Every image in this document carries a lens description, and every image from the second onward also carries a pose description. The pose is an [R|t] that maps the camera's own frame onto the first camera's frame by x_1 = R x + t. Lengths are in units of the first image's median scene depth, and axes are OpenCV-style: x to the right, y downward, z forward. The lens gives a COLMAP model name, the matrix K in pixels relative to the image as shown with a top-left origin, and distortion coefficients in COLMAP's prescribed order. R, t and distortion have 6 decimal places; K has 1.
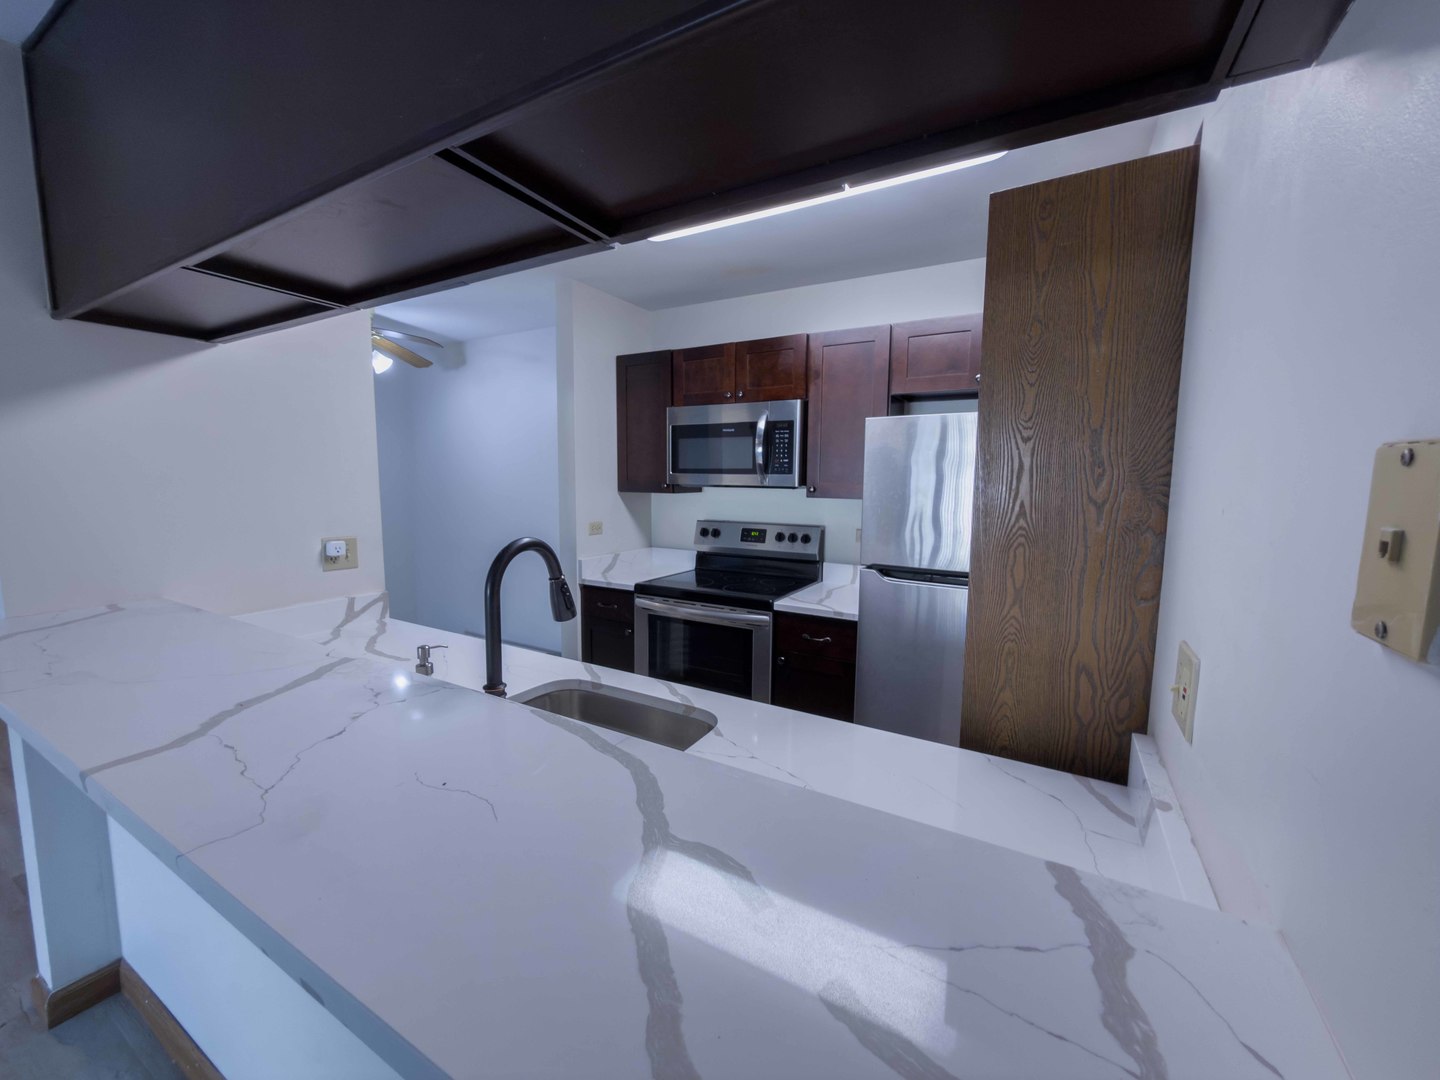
lens RADIAL K [[583.1, 0, 708.0], [0, 583.1, 539.1], [0, 0, 1]] dist [0.000550, 0.000289]
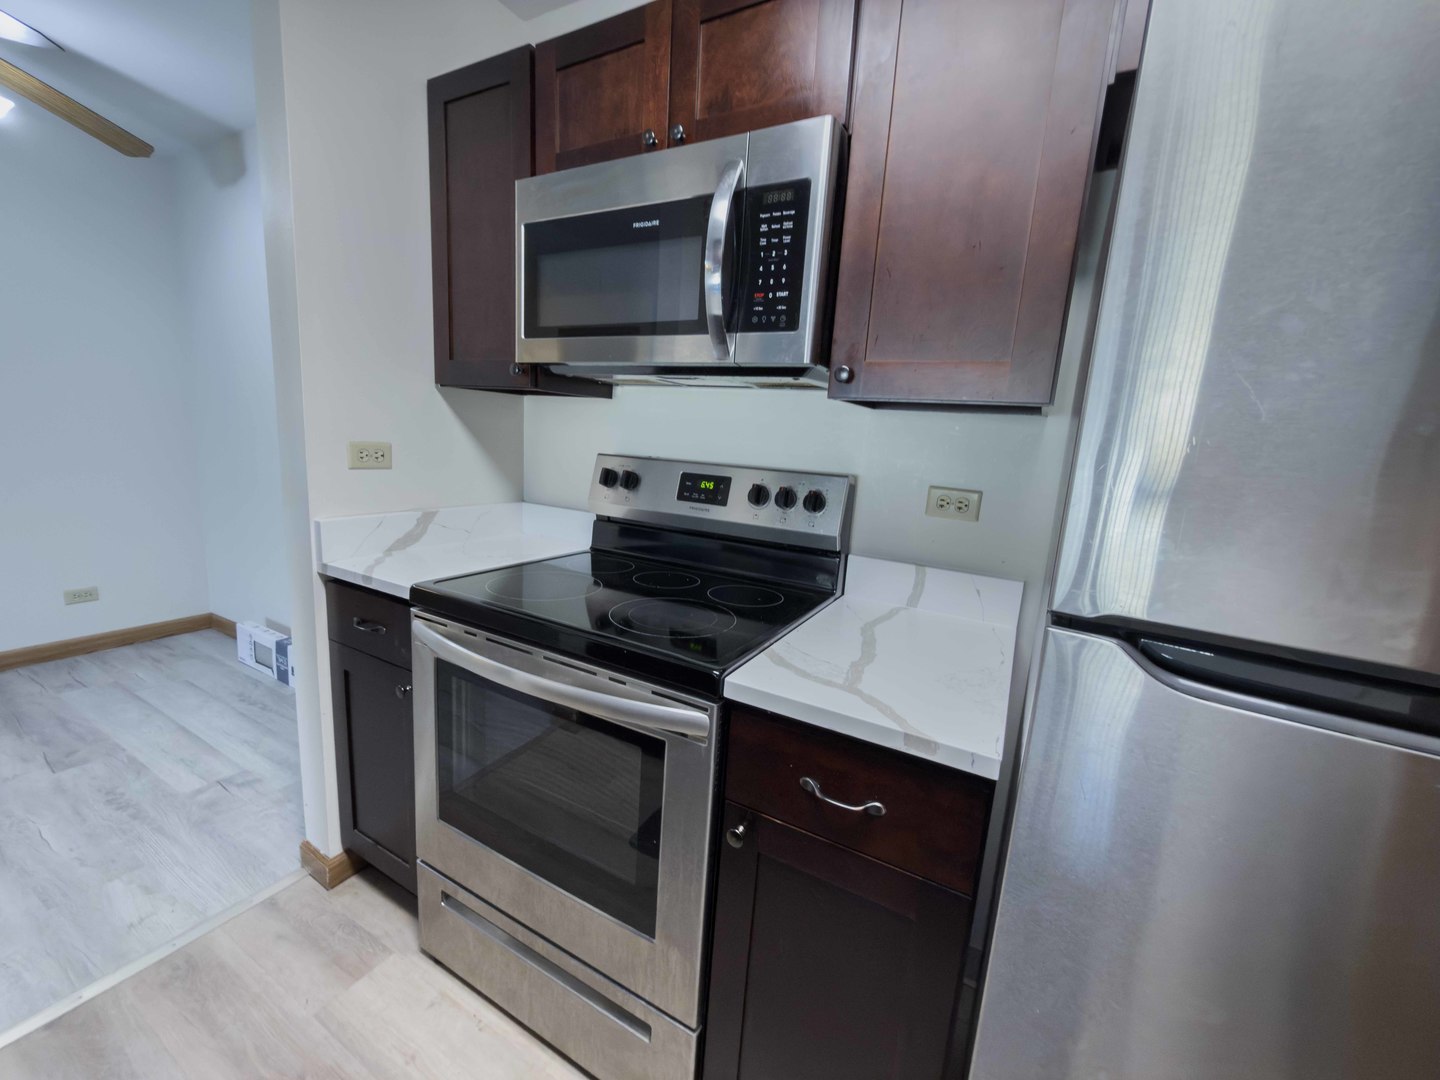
lens RADIAL K [[583.1, 0, 718.3], [0, 583.1, 537.8], [0, 0, 1]] dist [0.000550, 0.000289]
pose [[0.997729, 0.051495, 0.043418, 0.075713], [-0.054132, 0.996612, 0.061922, 0.003689], [-0.040082, -0.064131, 0.997136, 0.554477]]
